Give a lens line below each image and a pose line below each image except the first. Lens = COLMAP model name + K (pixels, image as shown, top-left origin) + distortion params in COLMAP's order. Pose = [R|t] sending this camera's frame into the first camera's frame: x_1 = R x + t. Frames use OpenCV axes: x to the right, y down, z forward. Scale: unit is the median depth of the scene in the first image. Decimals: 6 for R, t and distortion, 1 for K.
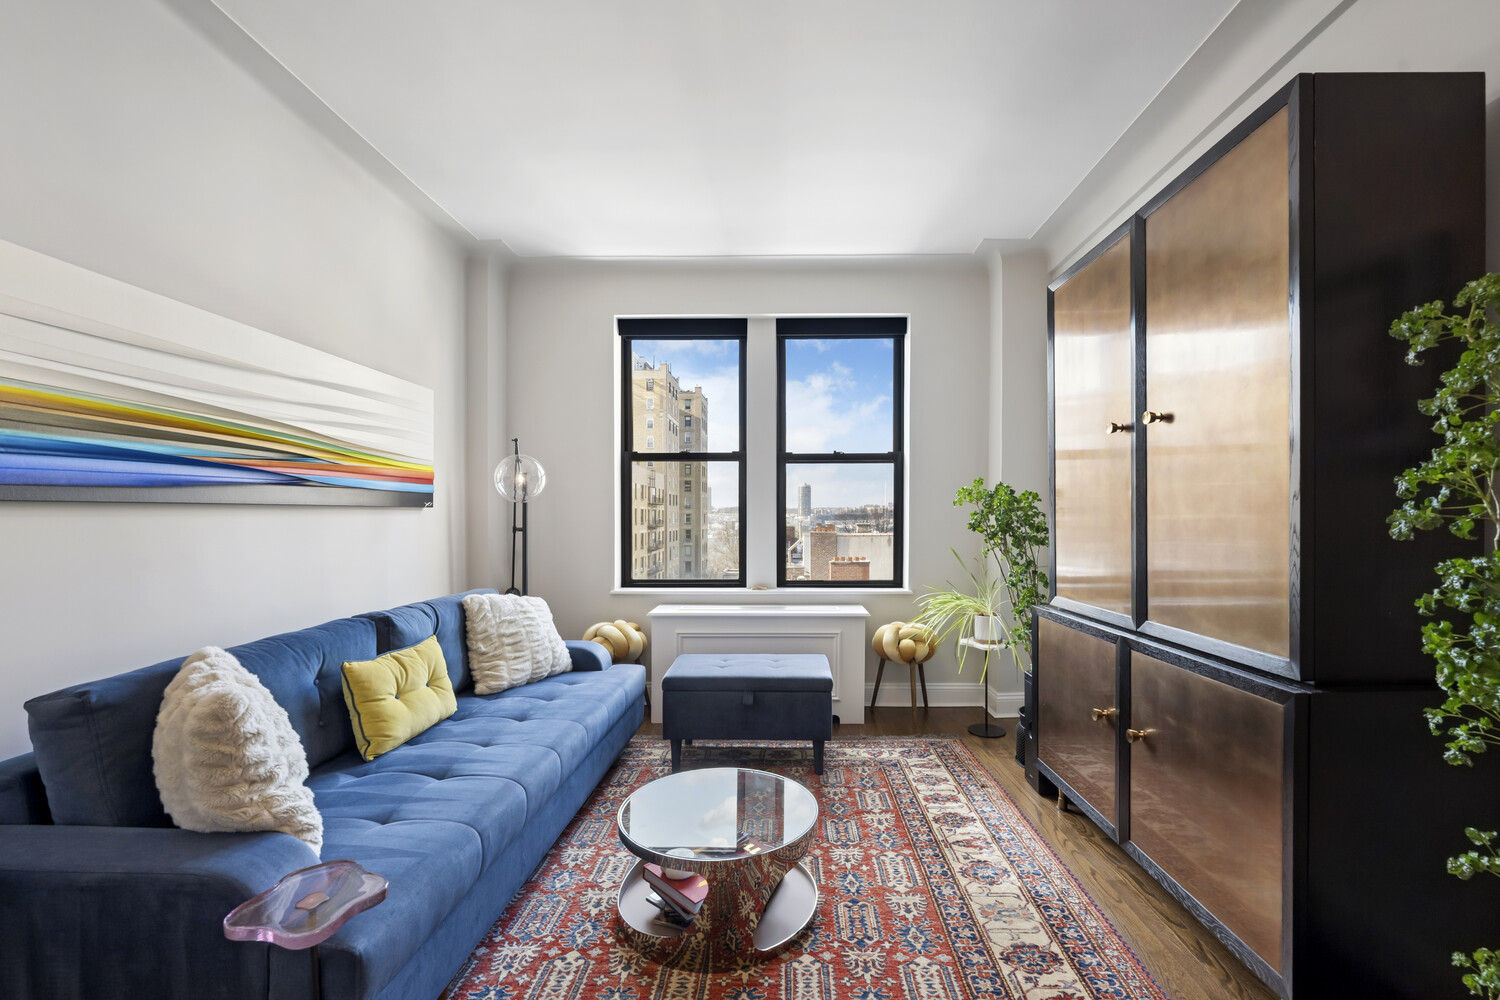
lens RADIAL K [[611.5, 0, 769.0], [0, 611.5, 517.8], [0, 0, 1]] dist [-0.009396, 0.000060]
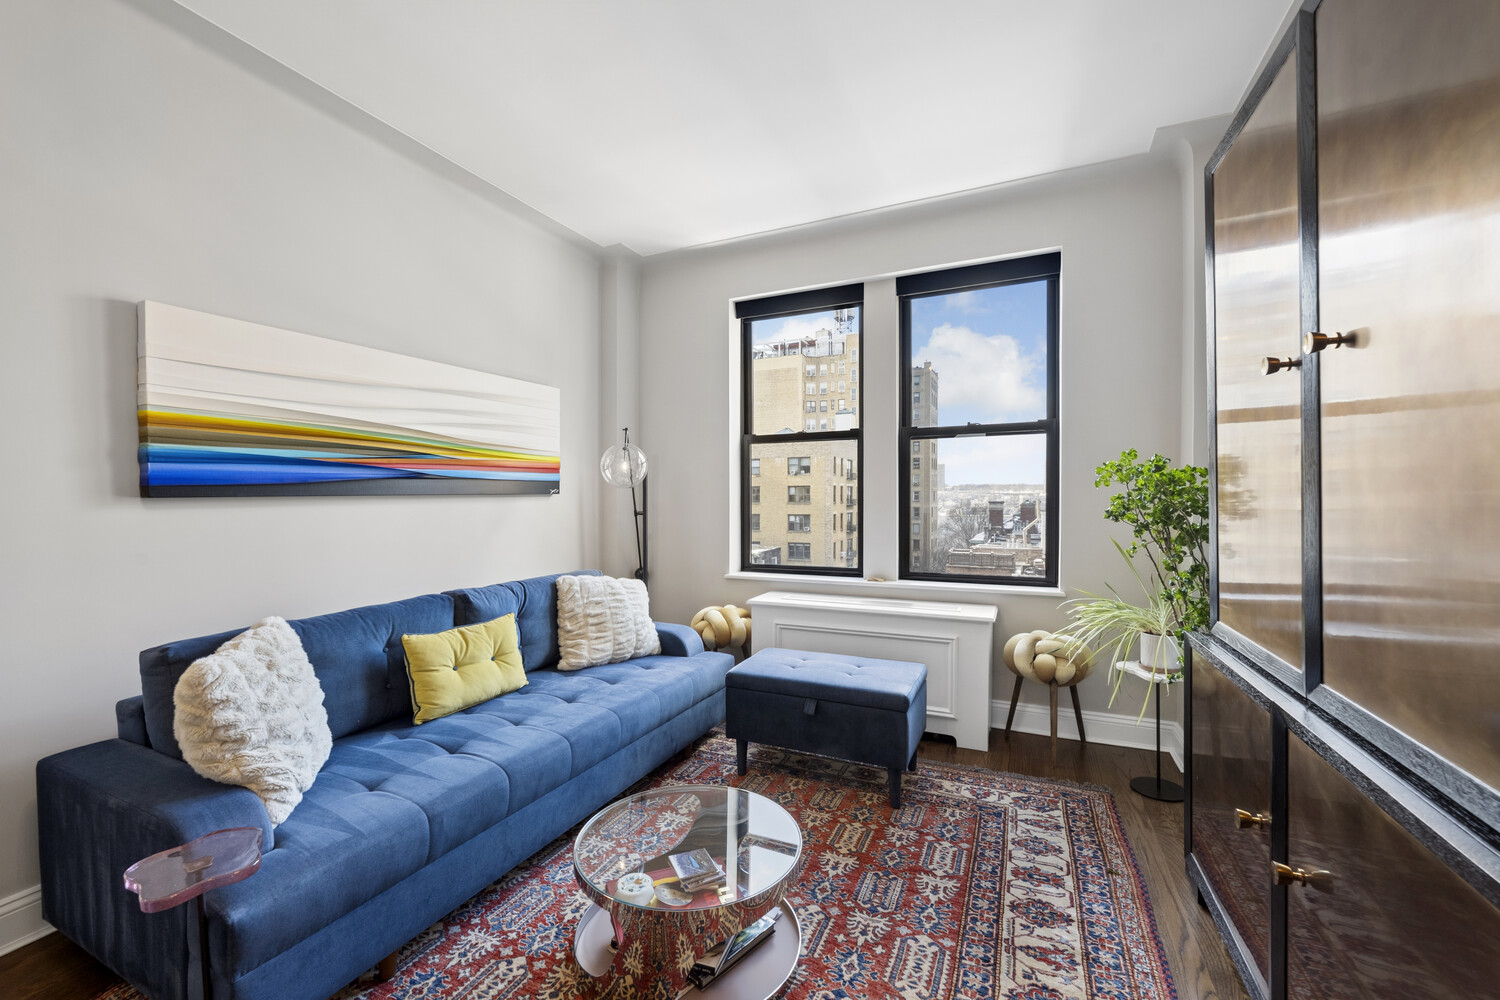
lens RADIAL K [[598.1, 0, 741.8], [0, 598.1, 495.8], [0, 0, 1]] dist [-0.007623, 0.000020]
pose [[0.913673, -0.006140, -0.406403, 0.237344], [0.006278, 0.999980, -0.000995, -0.012392], [0.406401, -0.001642, 0.913693, 0.168516]]
